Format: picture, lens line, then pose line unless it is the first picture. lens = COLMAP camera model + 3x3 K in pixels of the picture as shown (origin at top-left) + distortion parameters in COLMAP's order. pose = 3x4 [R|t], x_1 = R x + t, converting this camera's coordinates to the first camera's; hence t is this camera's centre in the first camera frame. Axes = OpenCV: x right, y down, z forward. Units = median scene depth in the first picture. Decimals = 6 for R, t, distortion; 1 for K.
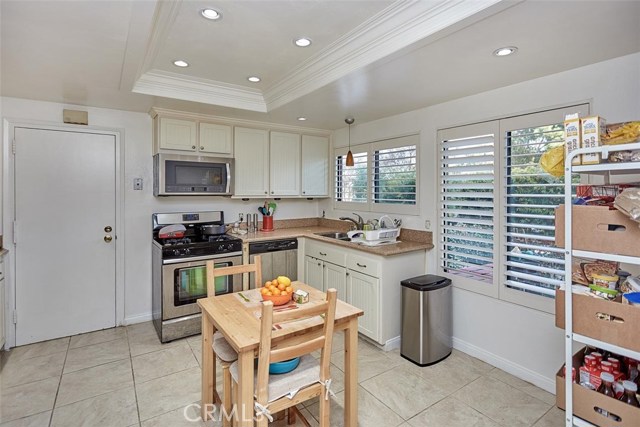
lens RADIAL K [[316.8, 0, 323.3], [0, 316.8, 191.1], [0, 0, 1]] dist [-0.000726, -0.000602]
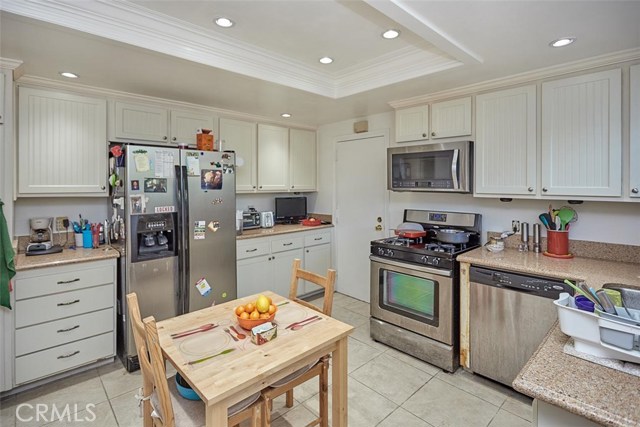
lens RADIAL K [[311.5, 0, 320.1], [0, 311.5, 186.0], [0, 0, 1]] dist [-0.000948, -0.000158]
pose [[0.155784, 0.002927, -0.987787, 0.367198], [-0.002350, 0.999994, 0.002592, -0.002691], [0.987788, 0.001917, 0.155790, 0.578267]]
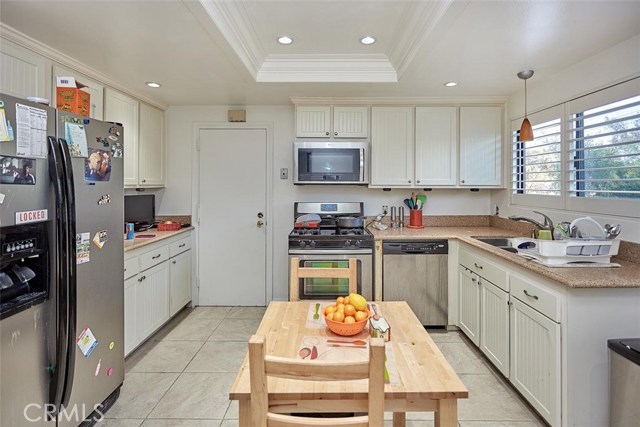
lens RADIAL K [[315.0, 0, 327.6], [0, 315.0, 182.4], [0, 0, 1]] dist [-0.000143, -0.000462]
pose [[0.822032, -0.005490, -0.569415, 0.123845], [0.000599, 0.999961, -0.008777, 0.015941], [0.569441, 0.006873, 0.822004, 0.222824]]
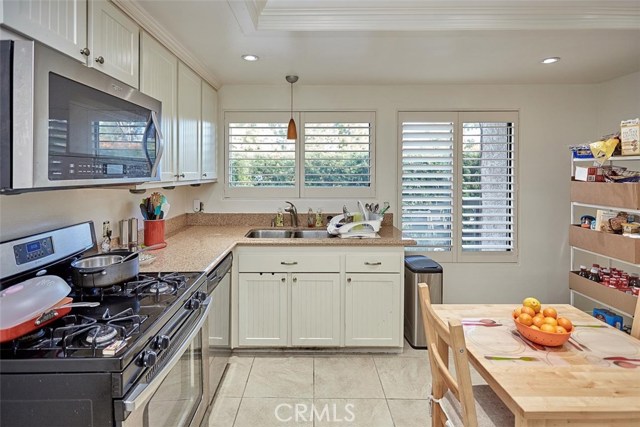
lens RADIAL K [[311.2, 0, 315.9], [0, 311.2, 177.7], [0, 0, 1]] dist [0.000865, 0.000131]
pose [[0.570078, -0.014833, 0.821457, -0.524059], [0.003561, 0.999872, 0.015583, 0.001679], [-0.821583, -0.005959, 0.570058, 0.567784]]
